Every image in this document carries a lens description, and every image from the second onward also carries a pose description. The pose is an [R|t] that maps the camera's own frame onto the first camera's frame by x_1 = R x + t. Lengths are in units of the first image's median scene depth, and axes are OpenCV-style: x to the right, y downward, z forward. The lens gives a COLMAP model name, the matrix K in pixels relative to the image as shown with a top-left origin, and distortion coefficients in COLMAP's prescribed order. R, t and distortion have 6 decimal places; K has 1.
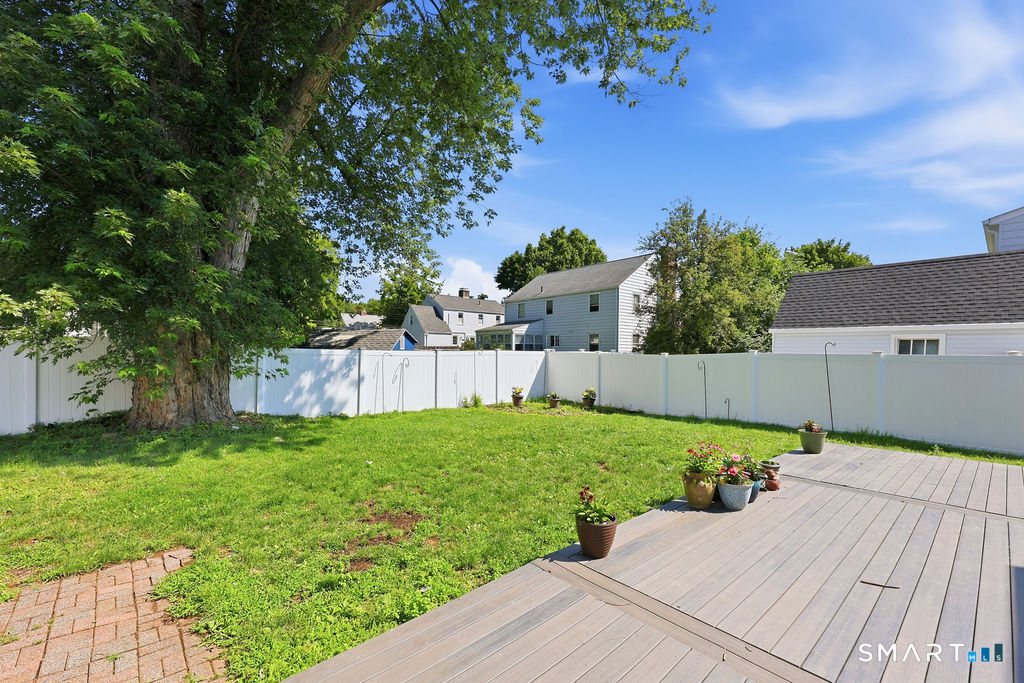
lens RADIAL K [[427.2, 0, 519.2], [0, 427.2, 341.3], [0, 0, 1]] dist [-0.001719, -0.000096]
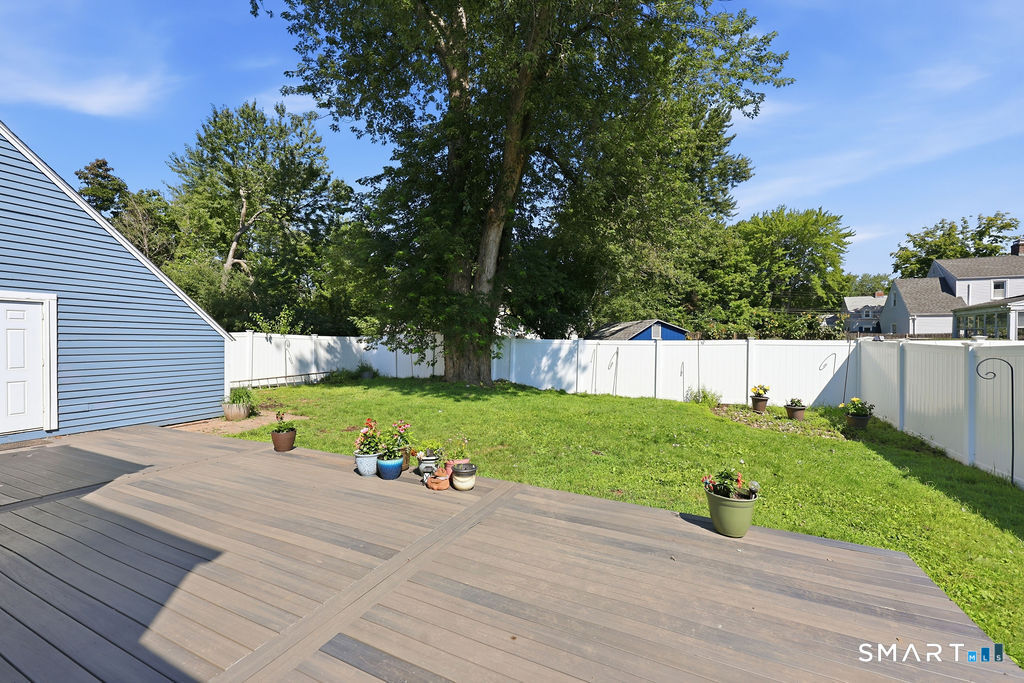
lens RADIAL K [[427.2, 0, 518.1], [0, 427.2, 342.2], [0, 0, 1]] dist [-0.001719, -0.000096]
pose [[0.436955, 0.000335, -0.899483, 0.502241], [0.022534, 0.999682, 0.011318, 0.007802], [0.899201, -0.025214, 0.436809, 0.252921]]
